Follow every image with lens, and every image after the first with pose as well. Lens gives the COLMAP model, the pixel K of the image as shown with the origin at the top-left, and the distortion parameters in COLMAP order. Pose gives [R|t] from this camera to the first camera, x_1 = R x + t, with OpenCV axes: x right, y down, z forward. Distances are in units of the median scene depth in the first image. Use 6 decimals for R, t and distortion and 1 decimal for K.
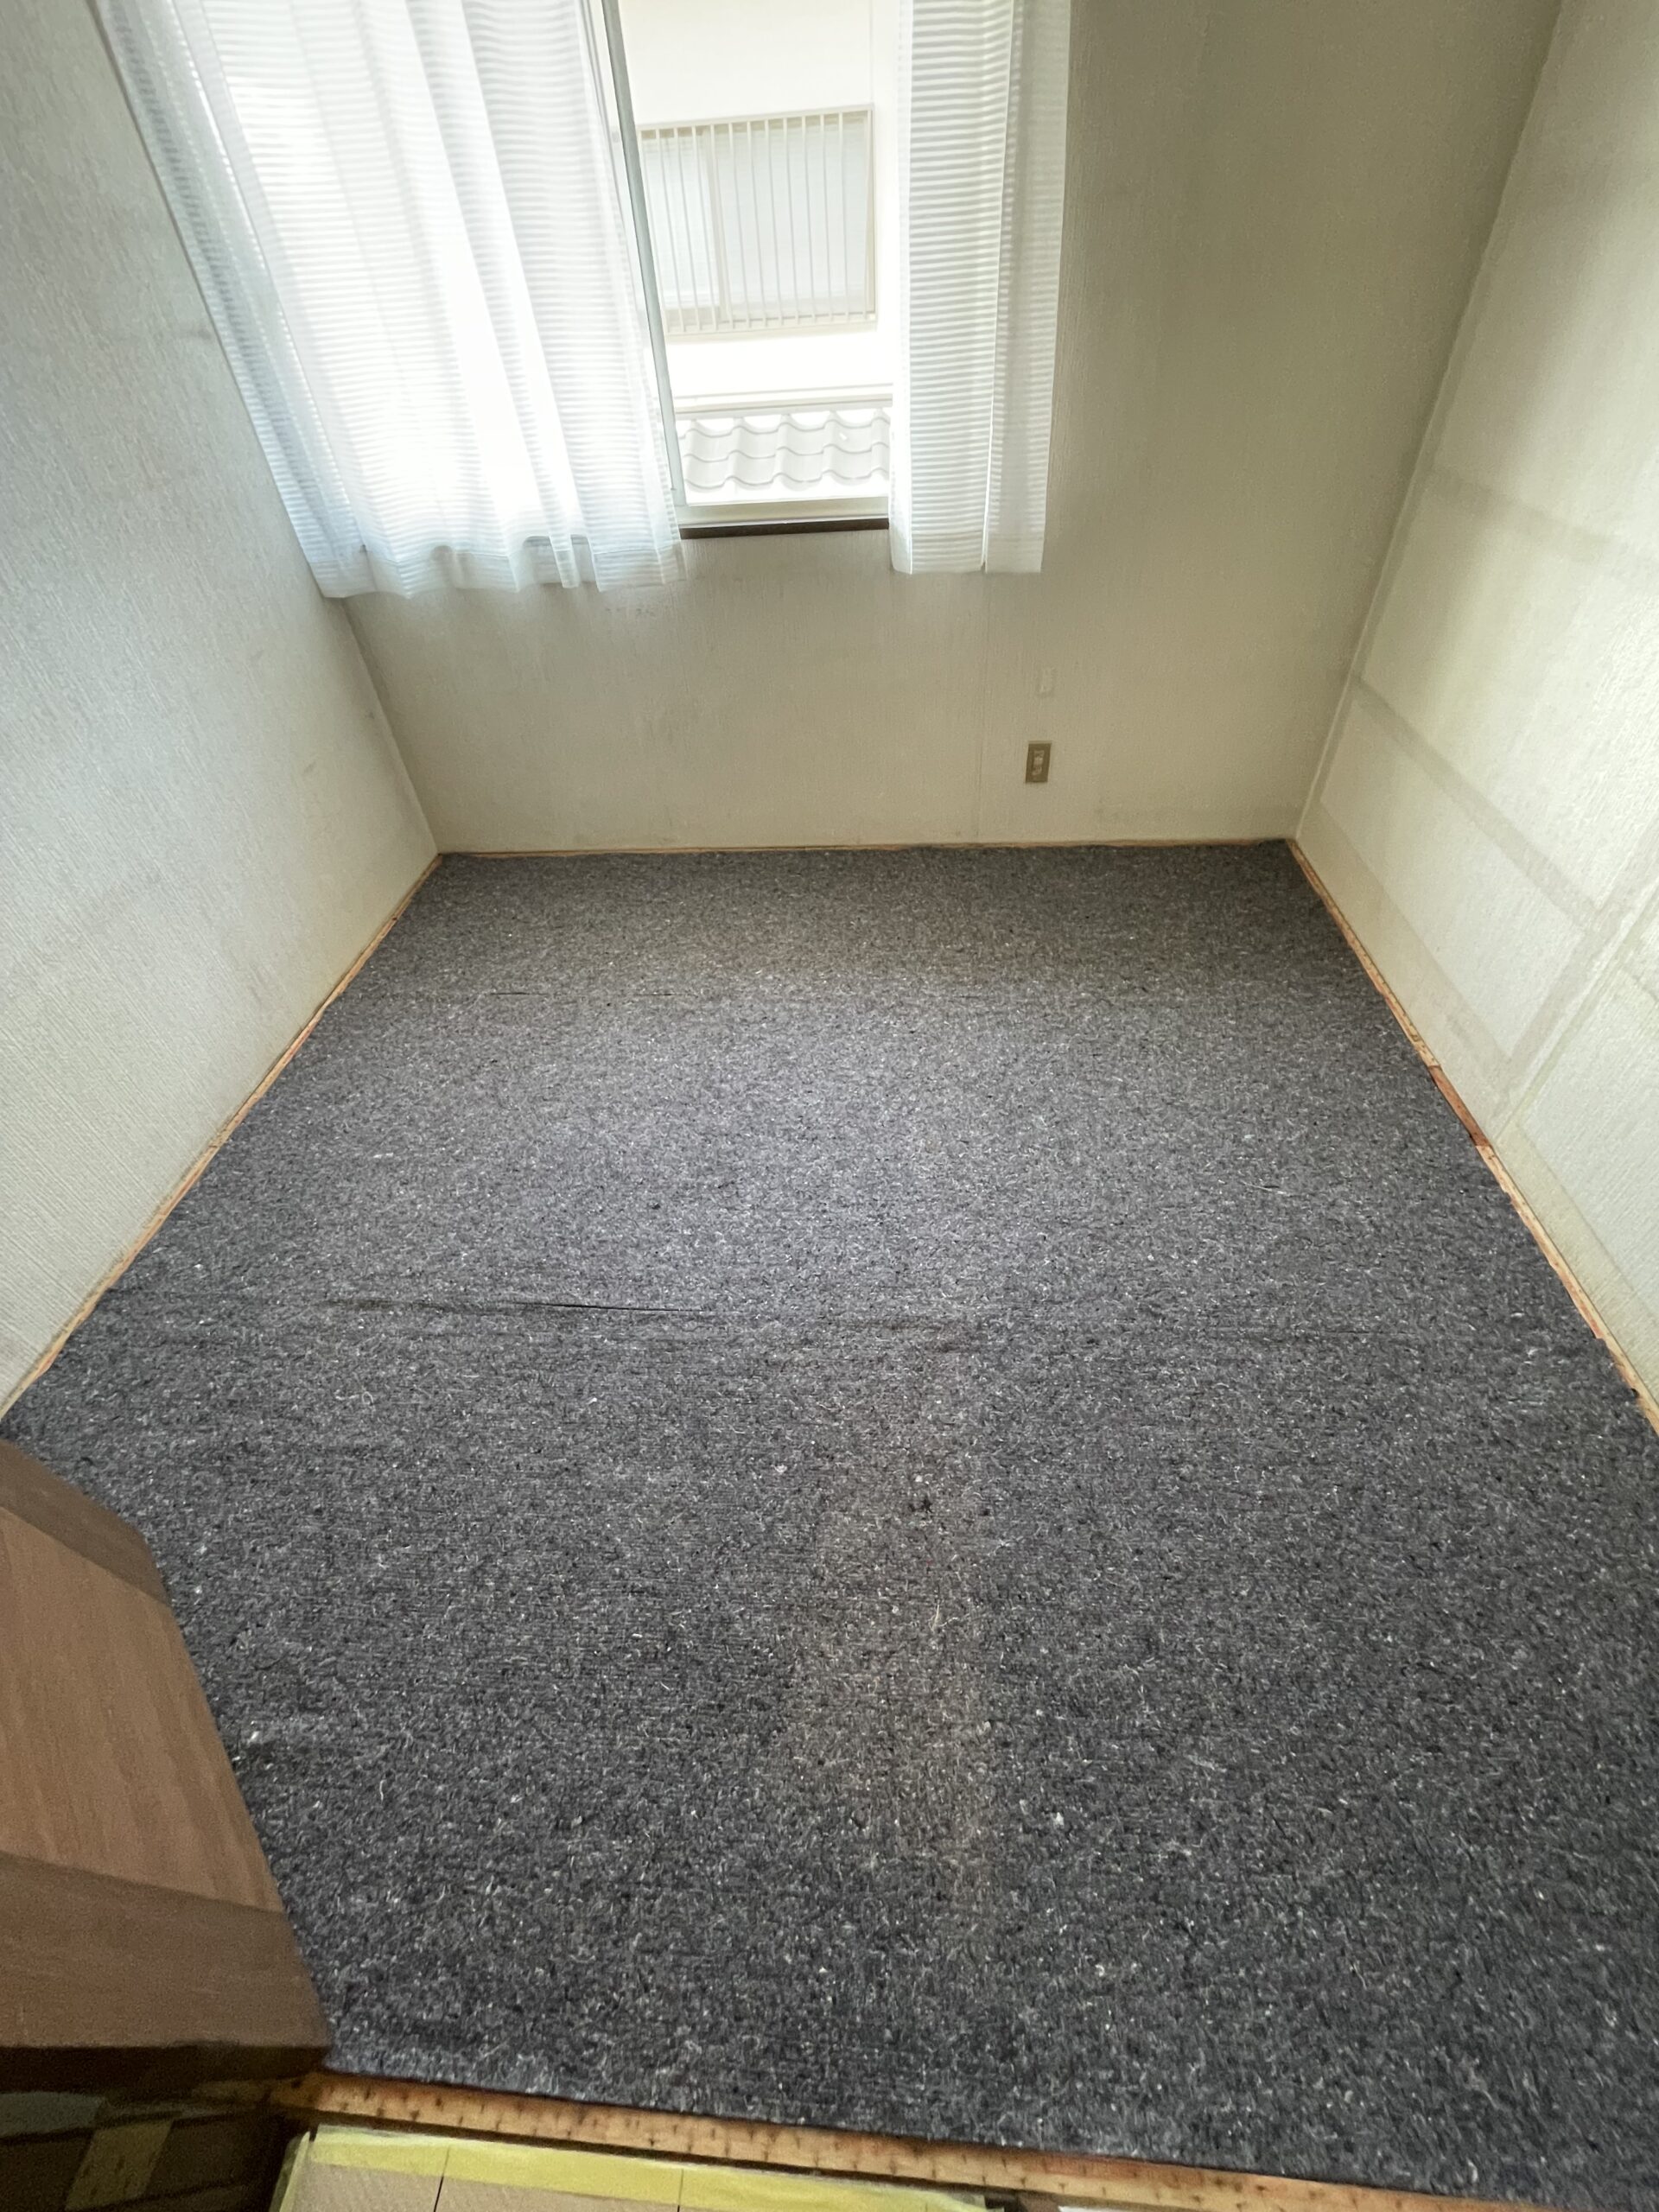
lens RADIAL K [[895.0, 0, 843.6], [0, 895.0, 1109.1], [0, 0, 1]] dist [-0.004861, -0.000067]
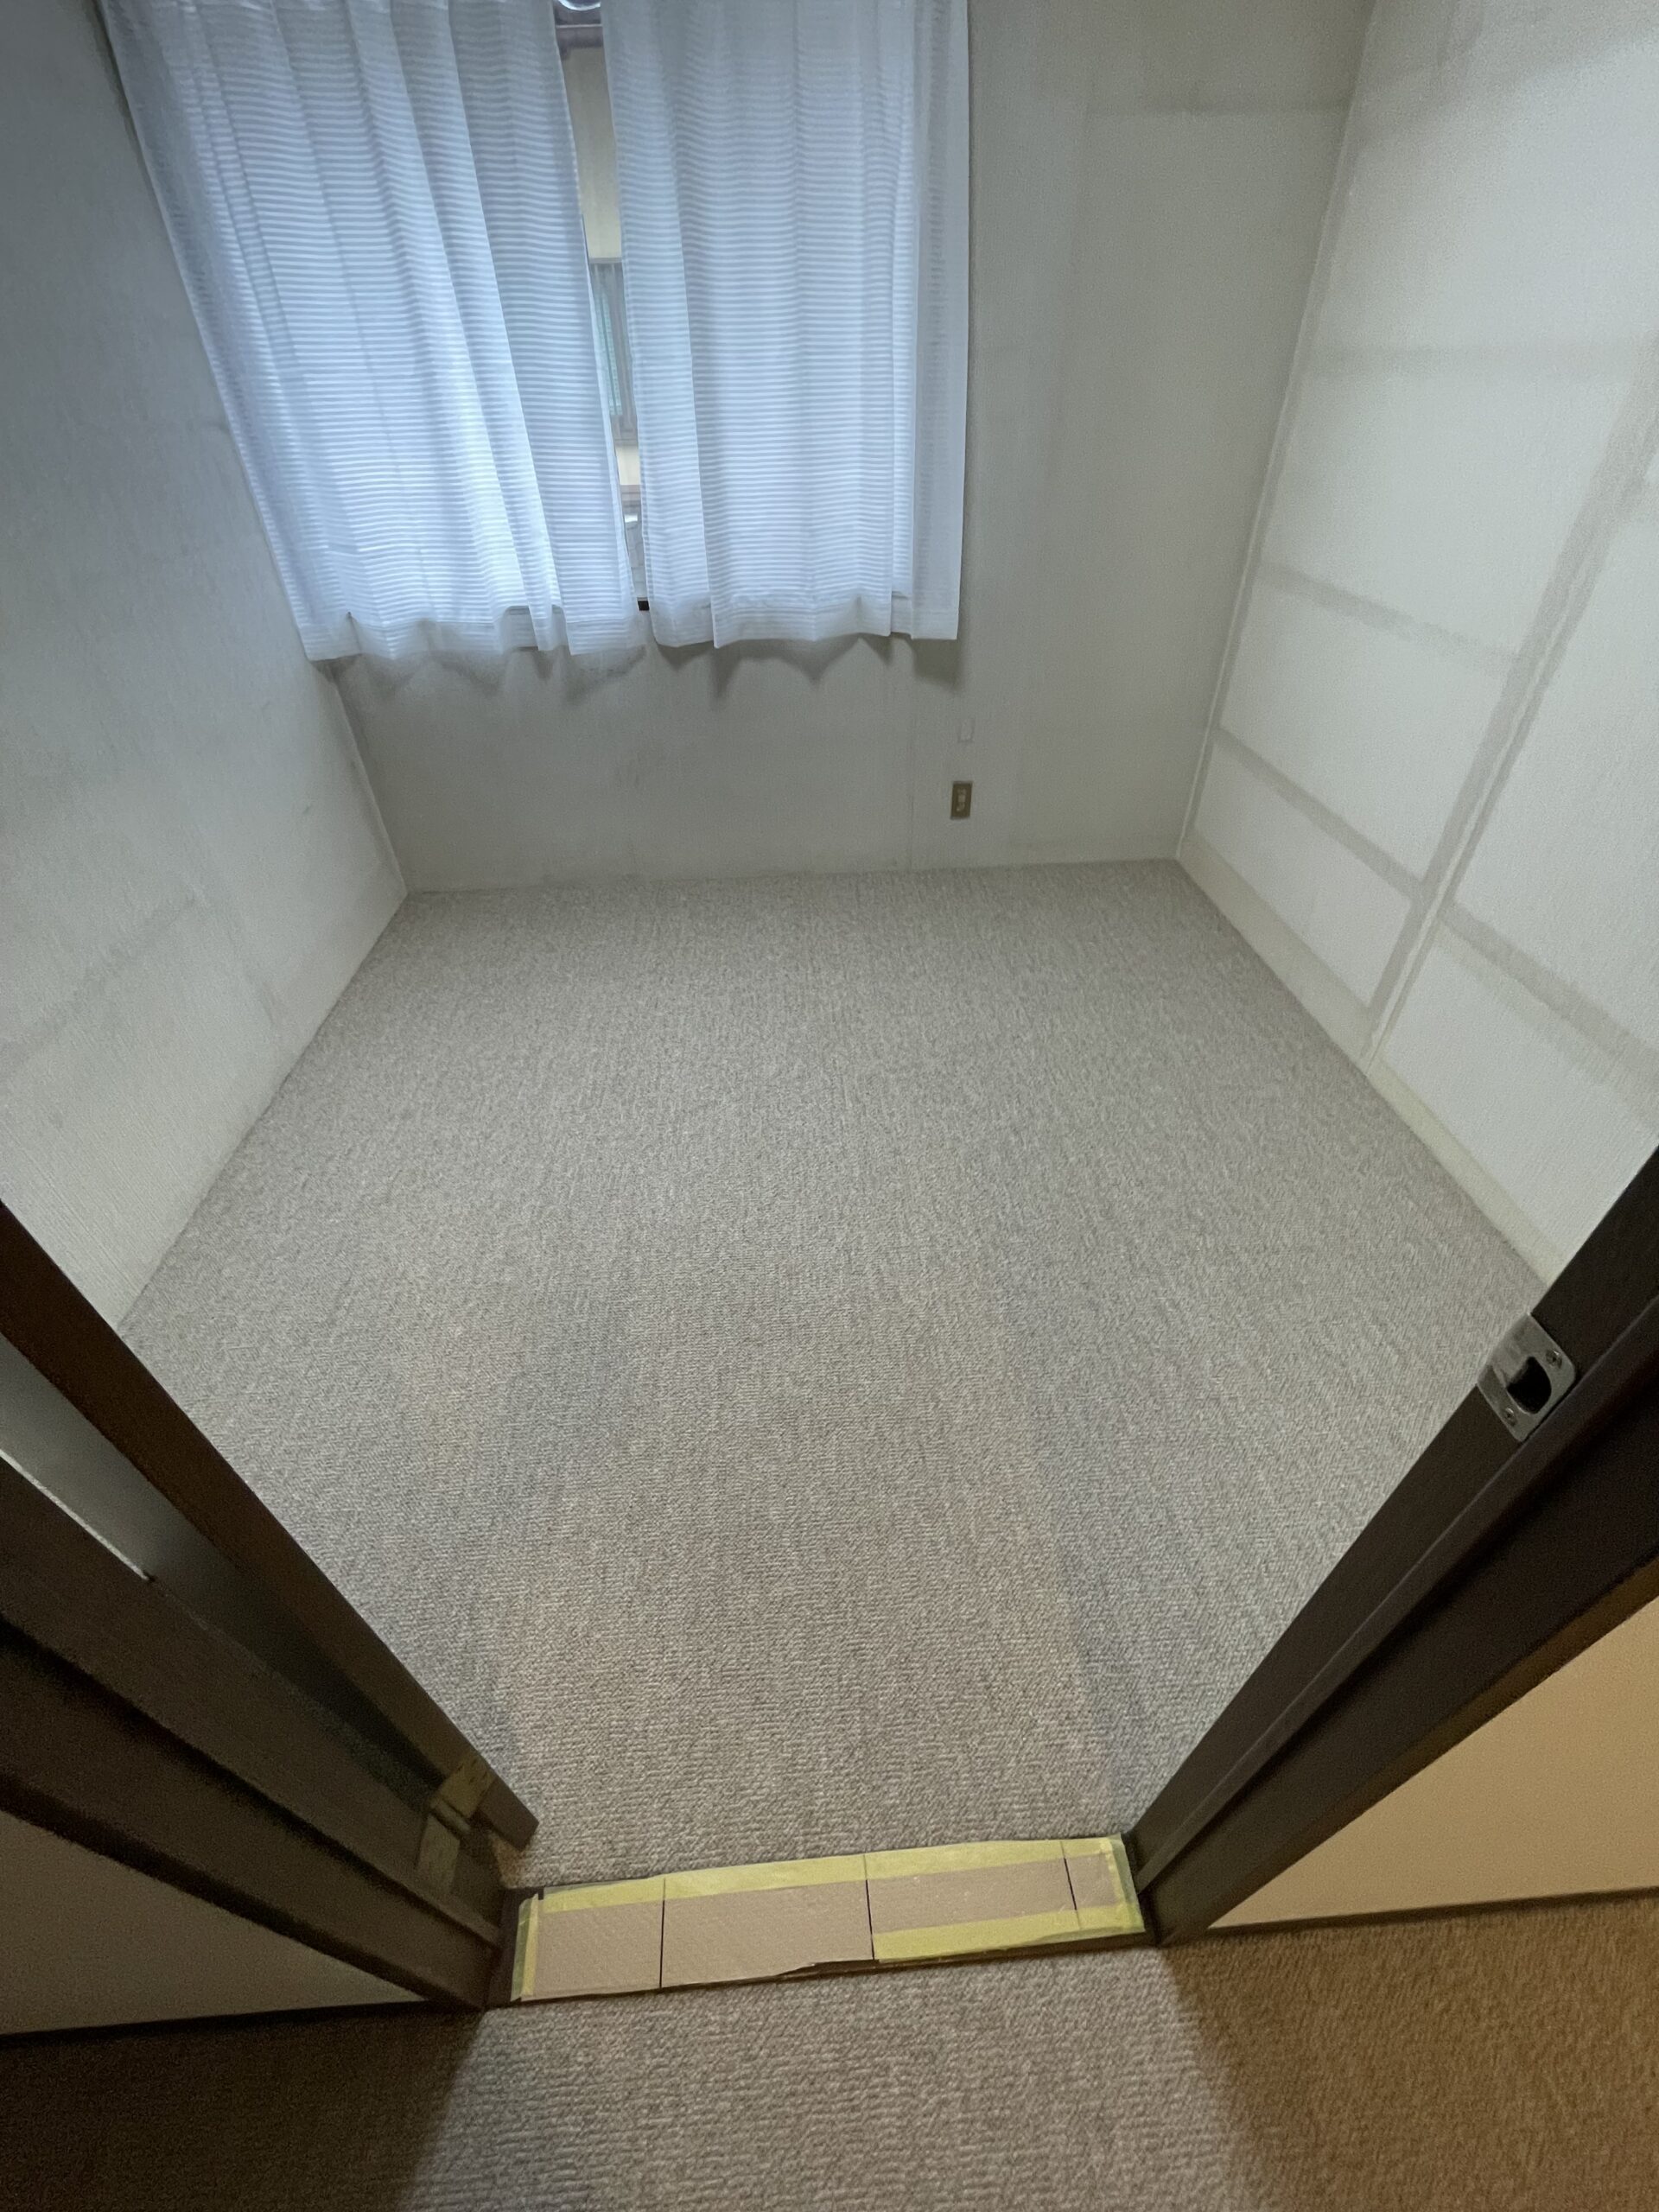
lens RADIAL K [[895.0, 0, 826.3], [0, 895.0, 1116.1], [0, 0, 1]] dist [-0.004861, -0.000067]
pose [[0.991135, -0.052868, 0.121884, -0.135435], [0.061290, 0.995907, -0.066422, 0.101527], [-0.117874, 0.073304, 0.990319, -0.118917]]
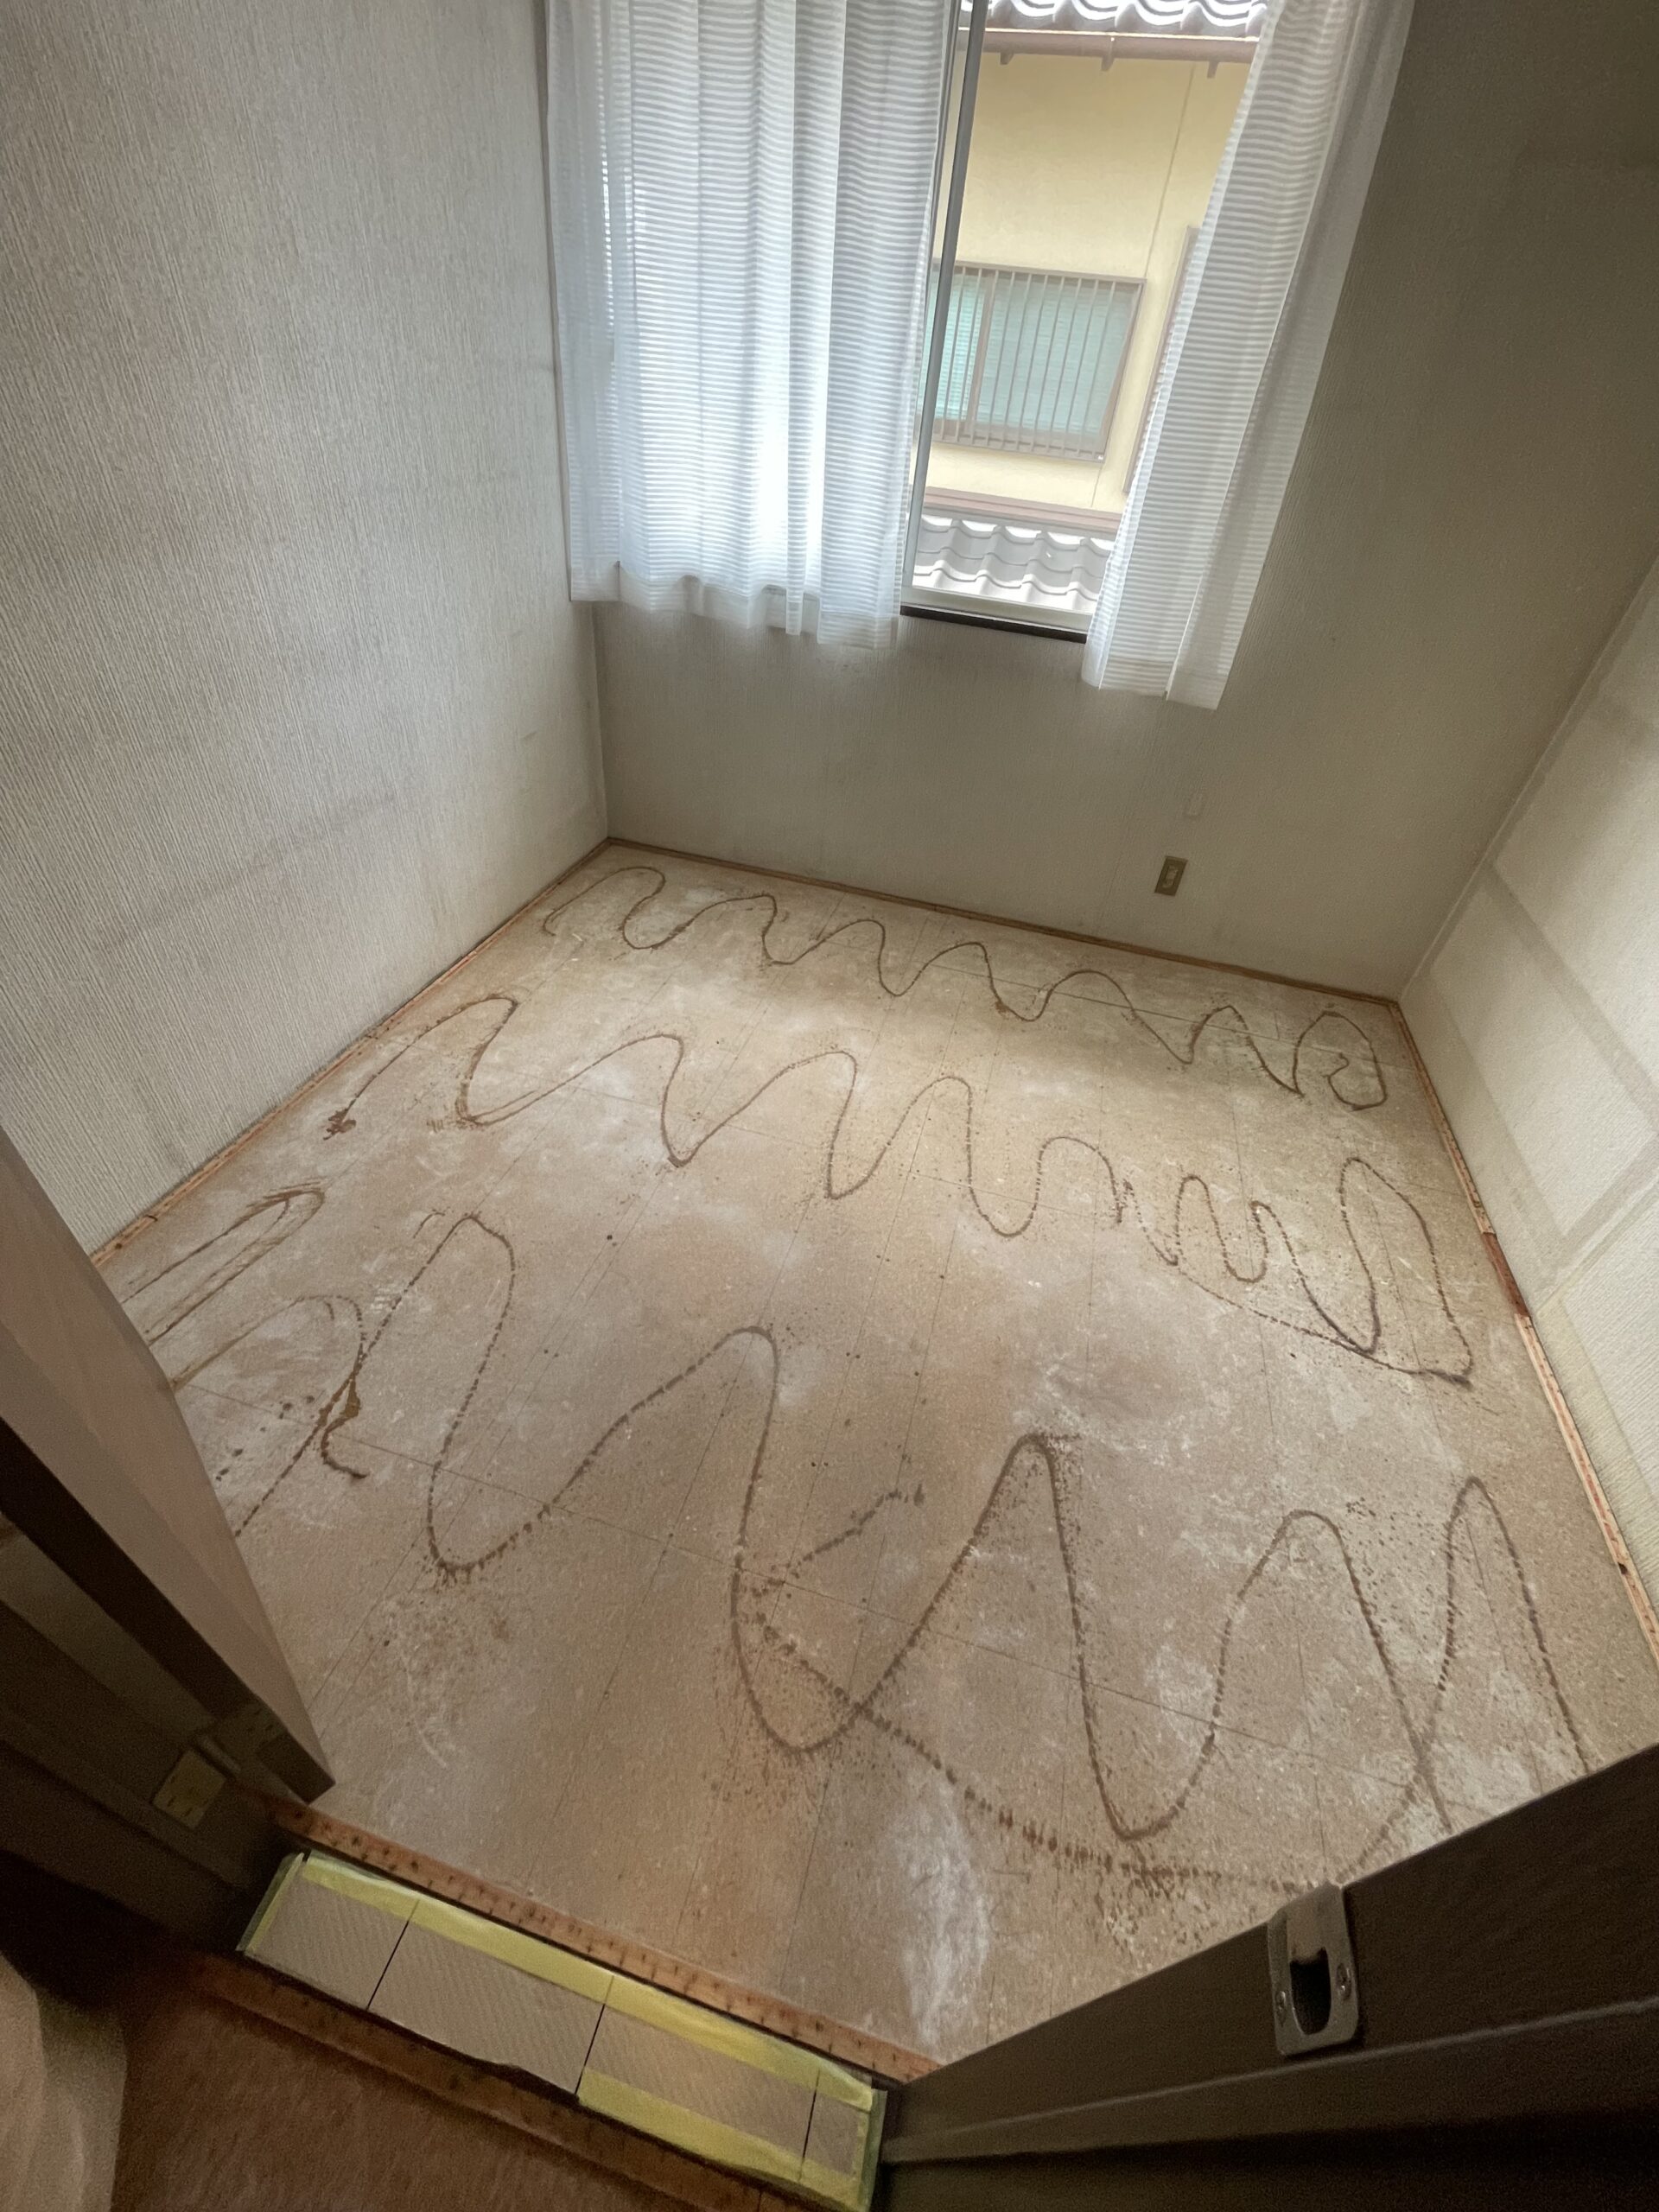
lens RADIAL K [[895.0, 0, 833.1], [0, 895.0, 1112.4], [0, 0, 1]] dist [-0.004861, -0.000067]
pose [[0.968482, 0.240058, -0.066451, -0.039413], [-0.244106, 0.967799, -0.061461, 0.055949], [0.049557, 0.075745, 0.995895, -0.073440]]
